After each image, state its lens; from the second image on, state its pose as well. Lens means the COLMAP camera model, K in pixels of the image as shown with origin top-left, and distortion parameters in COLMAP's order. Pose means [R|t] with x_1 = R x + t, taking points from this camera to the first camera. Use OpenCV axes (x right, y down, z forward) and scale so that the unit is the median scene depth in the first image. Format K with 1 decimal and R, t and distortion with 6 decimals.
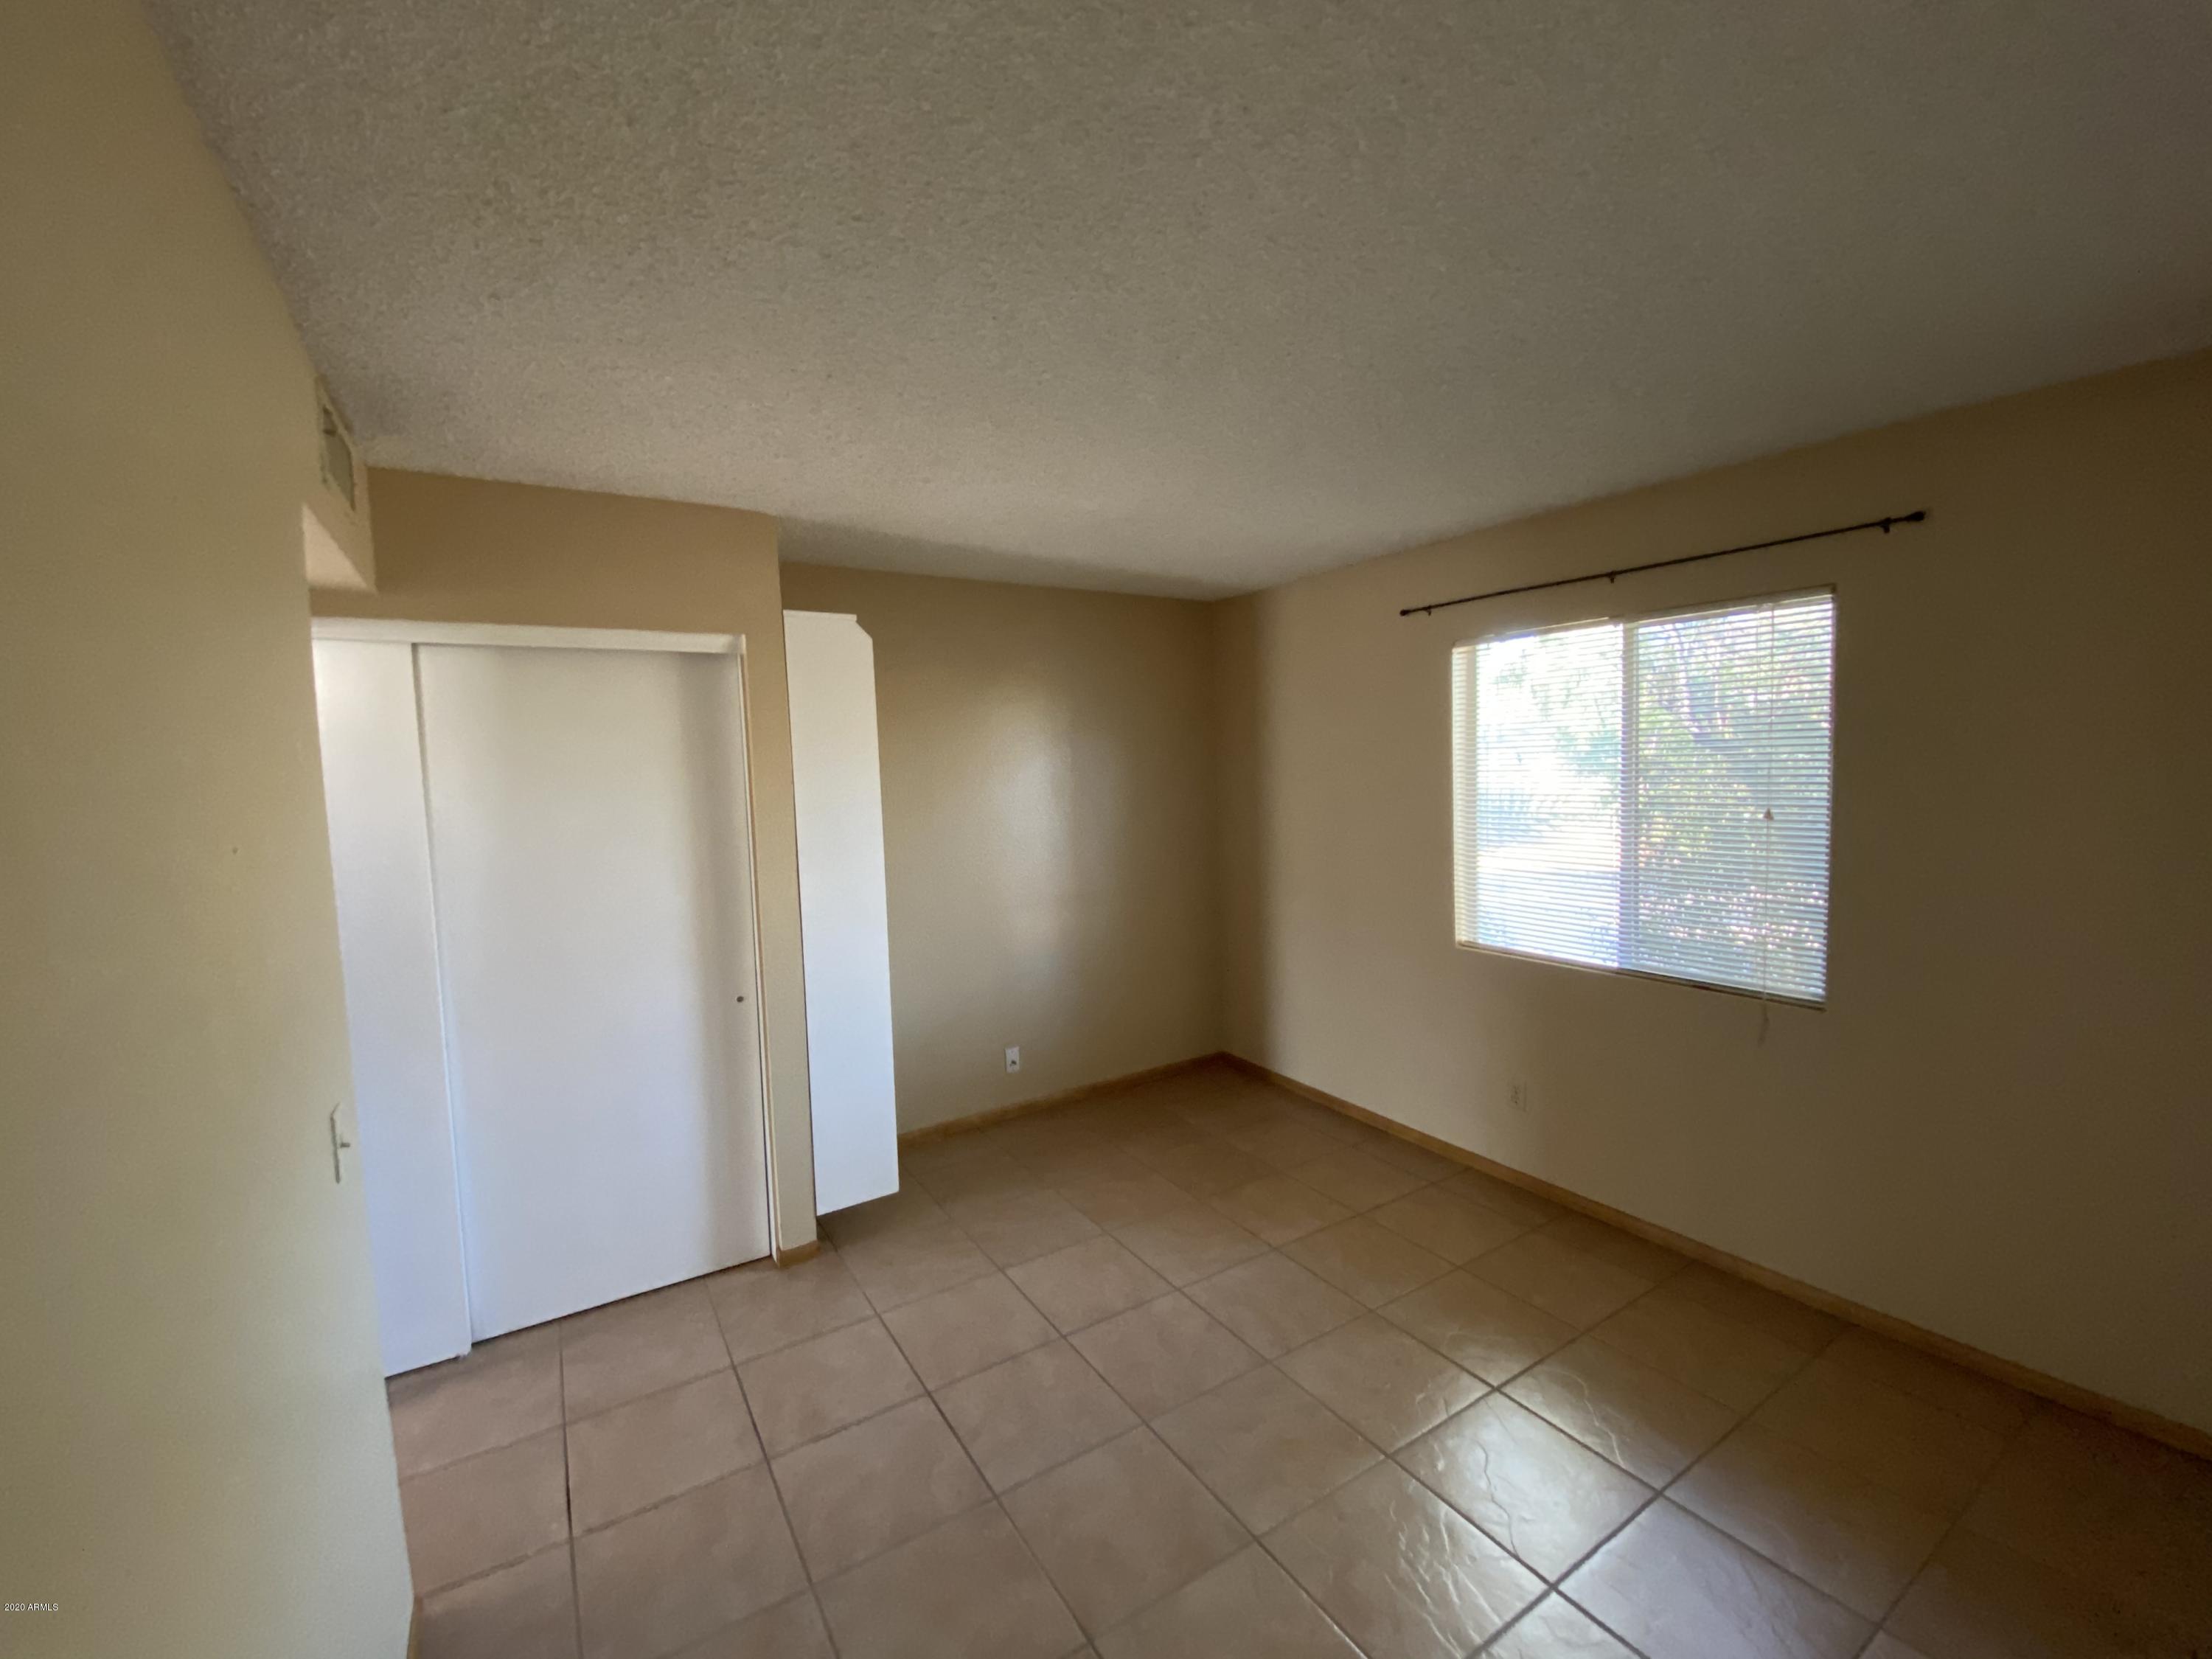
lens RADIAL K [[888.0, 0, 1109.1], [0, 888.0, 835.3], [0, 0, 1]] dist [-0.004411, -0.003127]
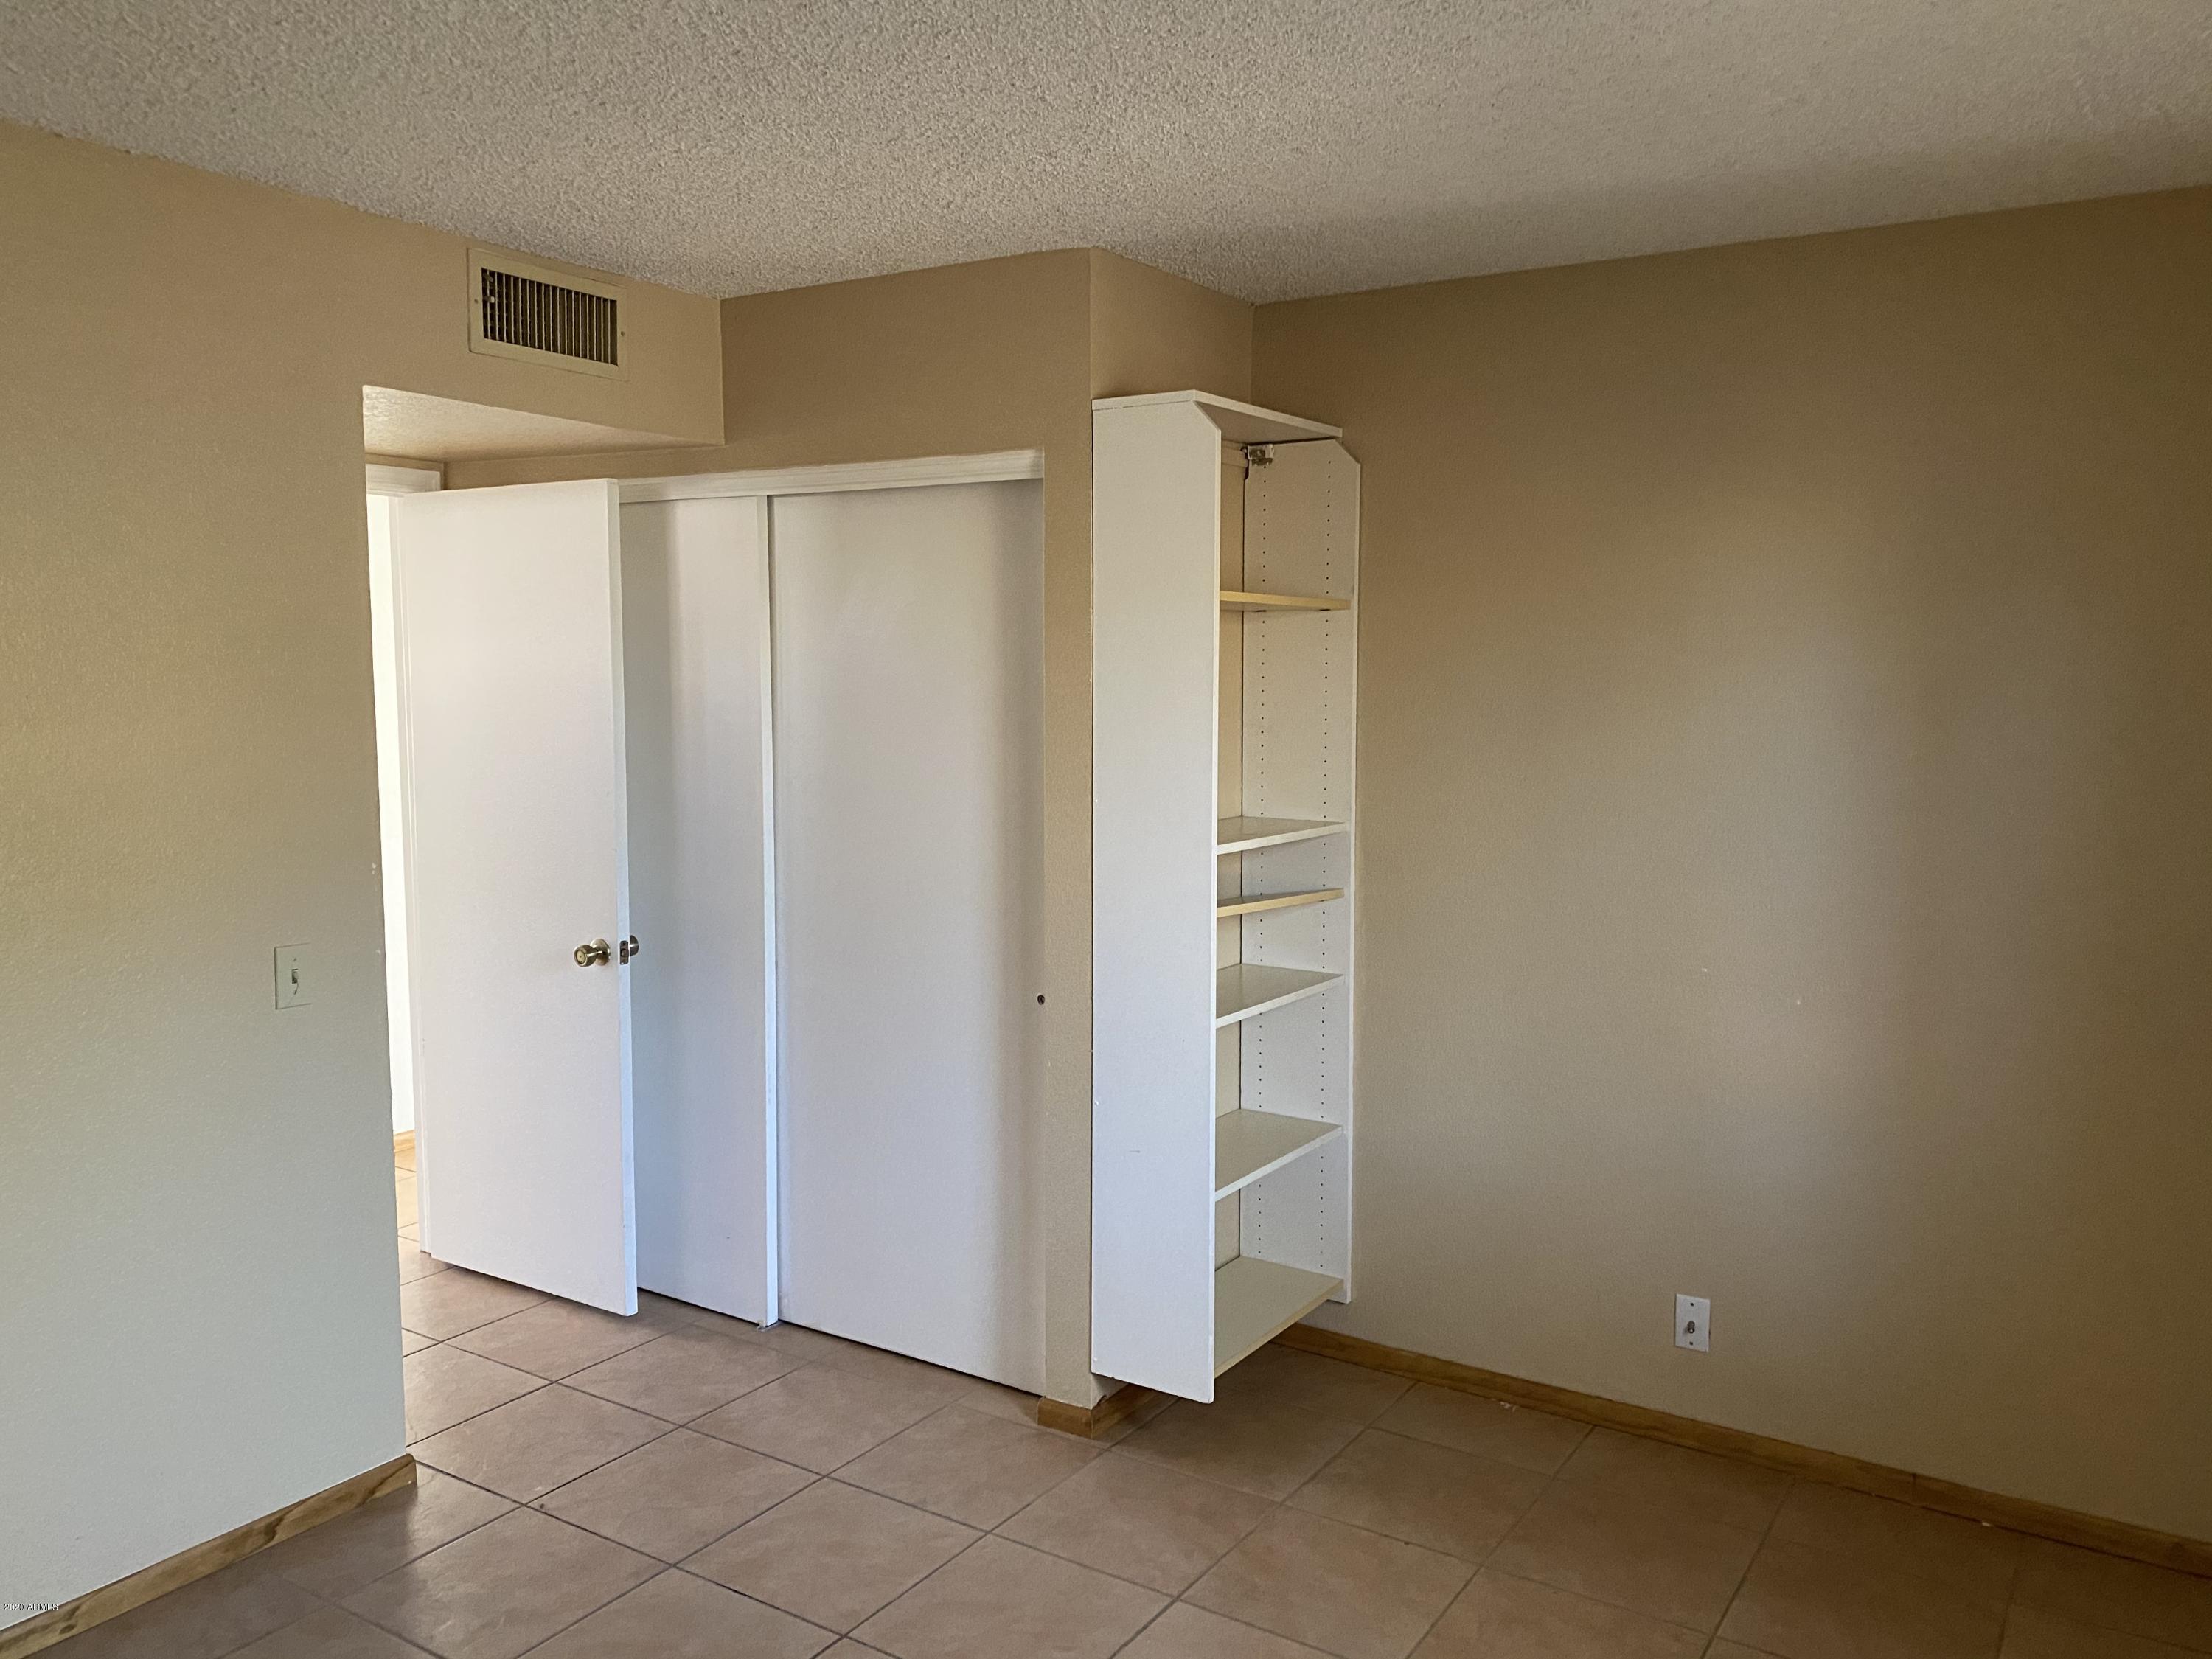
lens RADIAL K [[1688.6, 0, 1108.0], [0, 1688.6, 821.2], [0, 0, 1]] dist [-0.014604, 0.012316]
pose [[0.401552, 0.117647, -0.908248, 0.742283], [-0.091581, 0.991902, 0.087993, -0.064224], [0.911246, 0.047845, 0.409075, 0.536060]]
